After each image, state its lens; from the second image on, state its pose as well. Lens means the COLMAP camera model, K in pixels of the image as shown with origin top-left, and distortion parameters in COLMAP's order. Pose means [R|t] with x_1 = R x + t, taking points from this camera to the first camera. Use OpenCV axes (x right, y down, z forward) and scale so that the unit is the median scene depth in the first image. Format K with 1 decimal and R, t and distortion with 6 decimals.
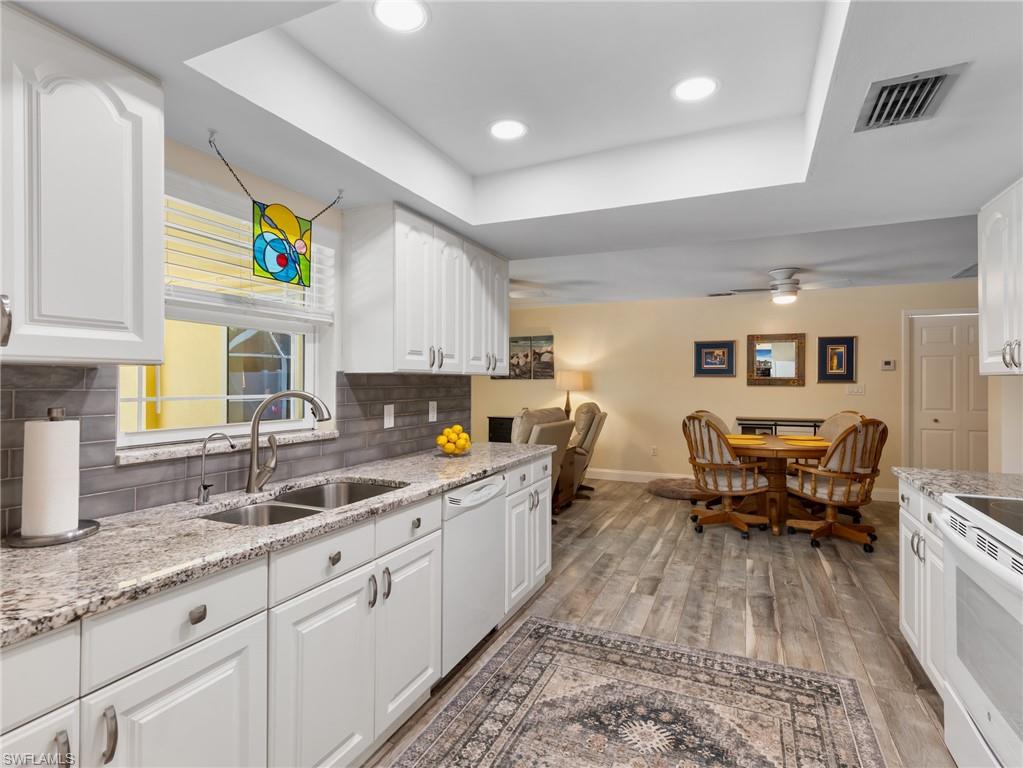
lens RADIAL K [[518.6, 0, 518.8], [0, 518.6, 382.5], [0, 0, 1]] dist [0.006824, 0.000106]
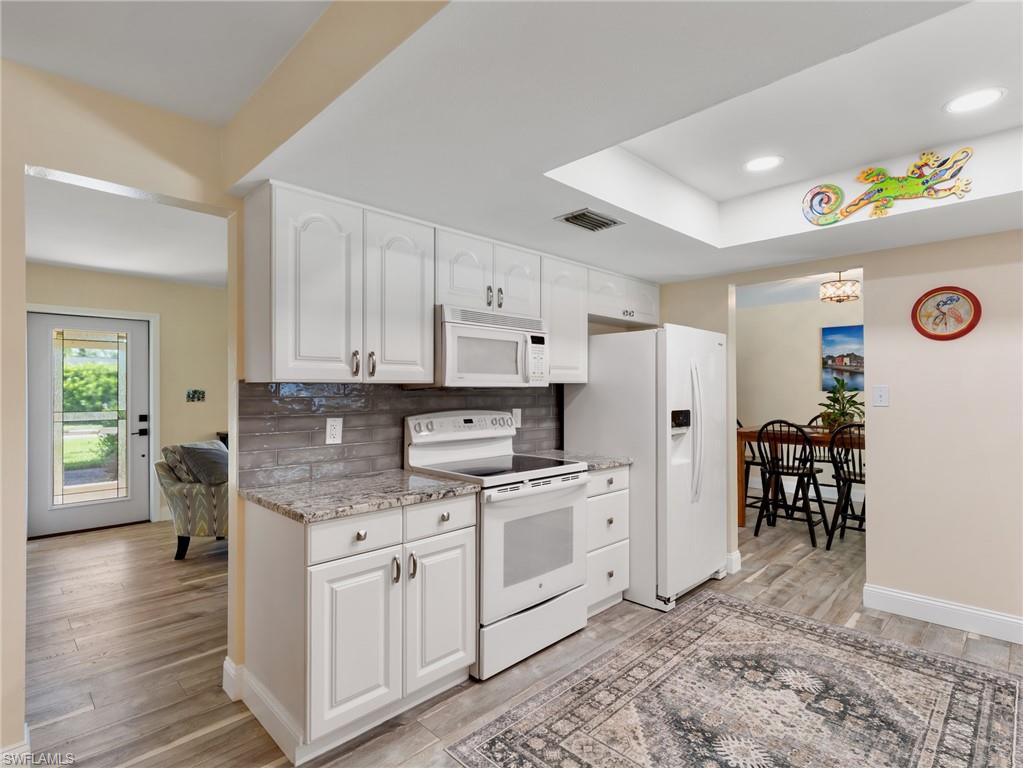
lens RADIAL K [[518.6, 0, 518.8], [0, 518.6, 382.5], [0, 0, 1]] dist [0.006824, 0.000106]
pose [[-0.935125, 0.004420, 0.354291, 0.169013], [0.000832, 0.999947, -0.010277, -0.002885], [-0.354318, -0.009315, -0.935079, 1.215468]]
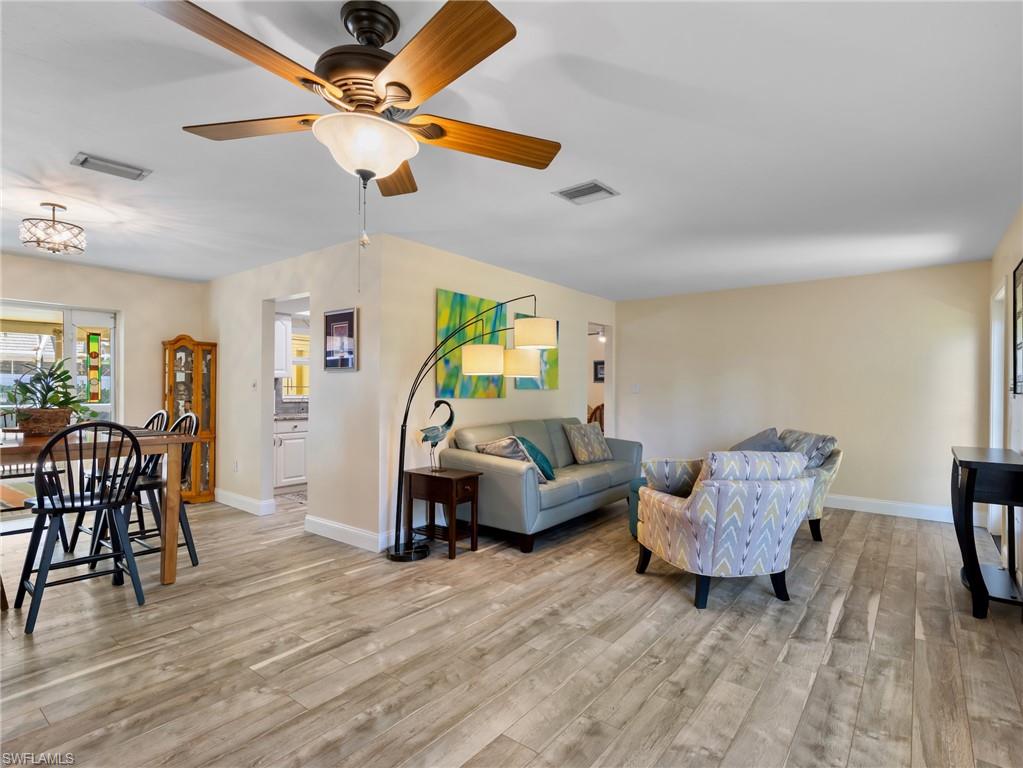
lens RADIAL K [[516.4, 0, 520.7], [0, 516.4, 390.6], [0, 0, 1]] dist [0.002641, 0.000520]
pose [[0.970847, 0.005222, -0.239641, 0.999147], [-0.005040, 0.999986, 0.001370, 0.026937], [0.239645, -0.000122, 0.970861, -1.241086]]
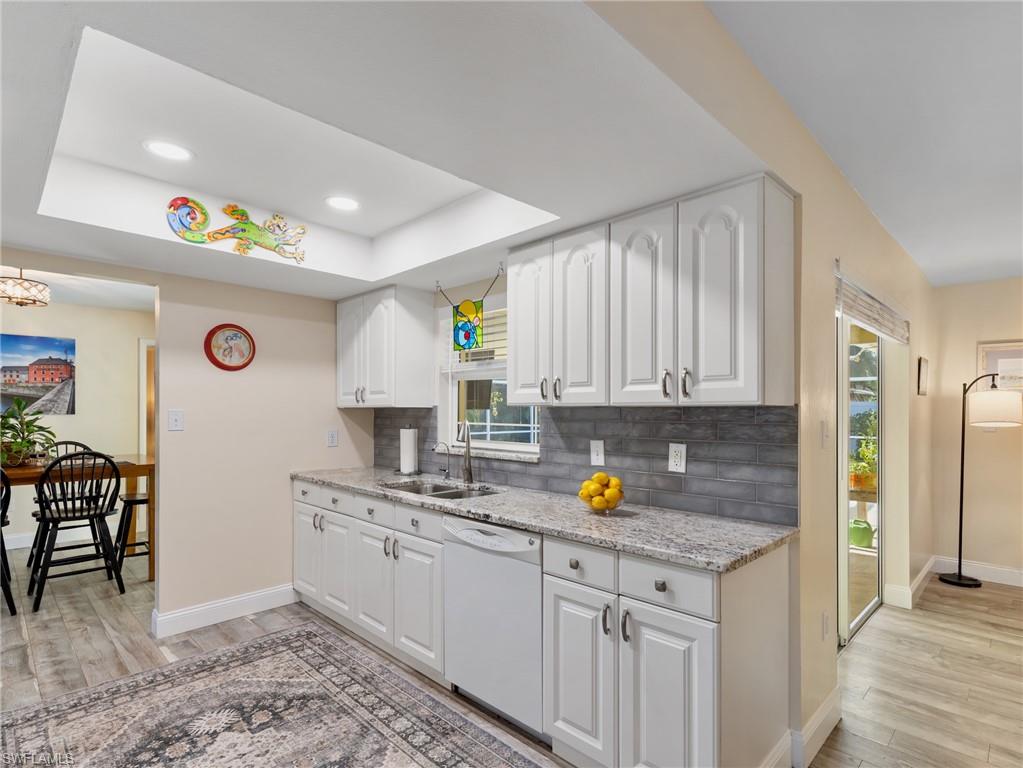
lens RADIAL K [[529.1, 0, 520.5], [0, 529.1, 405.6], [0, 0, 1]] dist [-0.000138, 0.002241]
pose [[-0.350056, -0.011416, -0.936659, 0.574804], [-0.004291, 0.999935, -0.010584, -0.006804], [0.936719, 0.000314, -0.350082, 1.020933]]
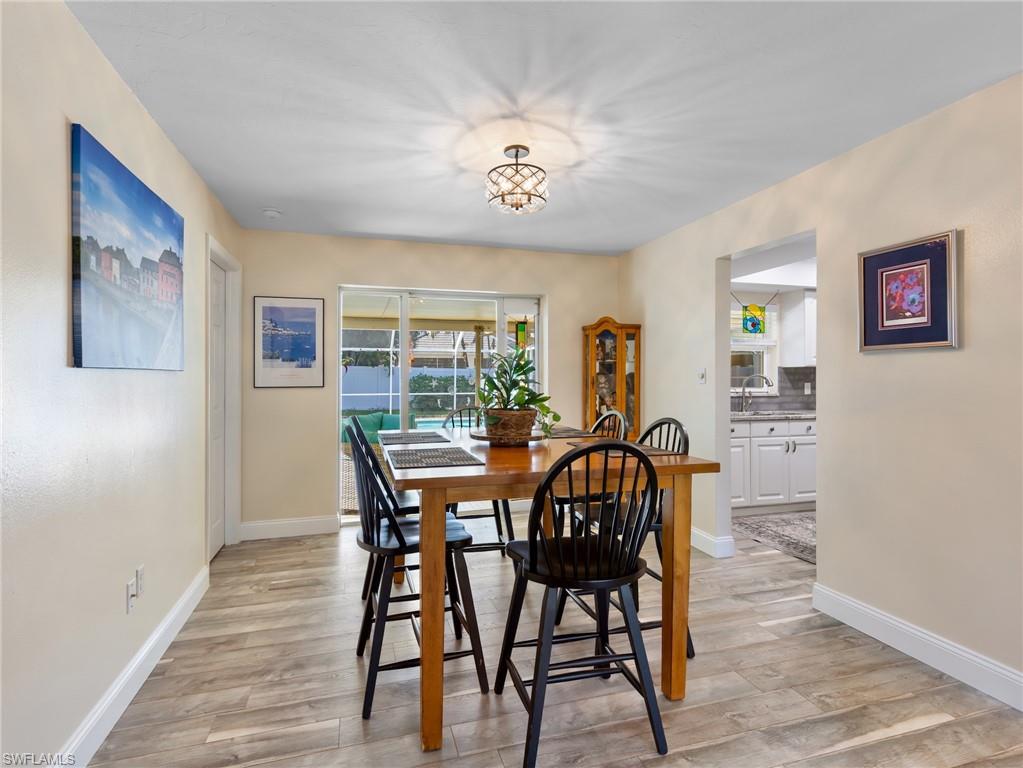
lens RADIAL K [[522.3, 0, 517.1], [0, 522.3, 371.5], [0, 0, 1]] dist [0.004197, 0.000234]
pose [[0.656014, -0.011730, -0.754658, 0.457245], [0.002209, 0.999905, -0.013621, 0.021051], [0.754746, 0.007269, 0.655977, -0.992975]]
